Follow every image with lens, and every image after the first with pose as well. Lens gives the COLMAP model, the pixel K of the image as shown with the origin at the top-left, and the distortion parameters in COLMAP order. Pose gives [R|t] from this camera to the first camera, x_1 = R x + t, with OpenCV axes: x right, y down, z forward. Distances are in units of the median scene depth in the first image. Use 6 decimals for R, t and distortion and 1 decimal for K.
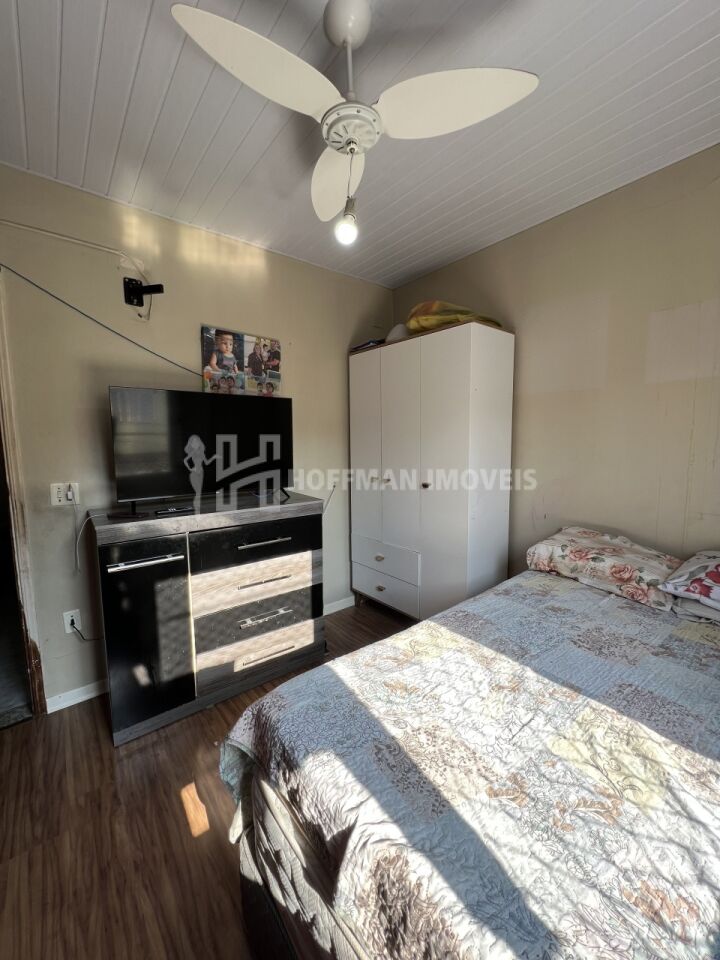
lens RADIAL K [[384.6, 0, 358.1], [0, 384.6, 480.1], [0, 0, 1]] dist [0.001533, -0.000034]
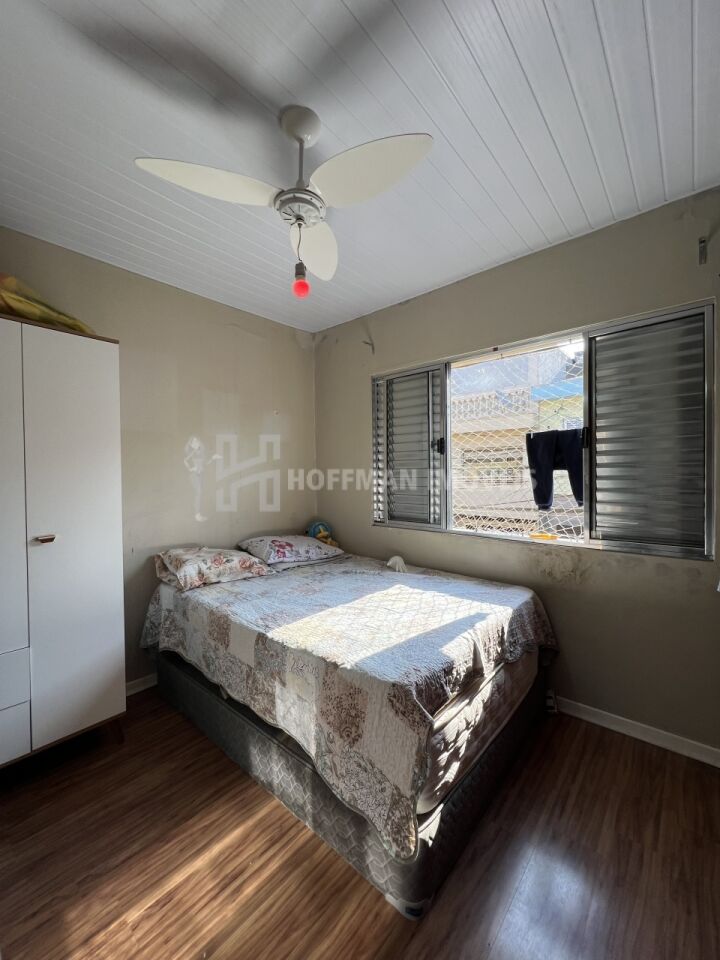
lens RADIAL K [[384.6, 0, 358.0], [0, 384.6, 478.5], [0, 0, 1]] dist [0.001533, -0.000034]
pose [[-0.169021, 0.002844, 0.985608, -1.077867], [0.112724, 0.993490, 0.016464, -0.075465], [-0.979145, 0.113884, -0.168241, 0.991877]]
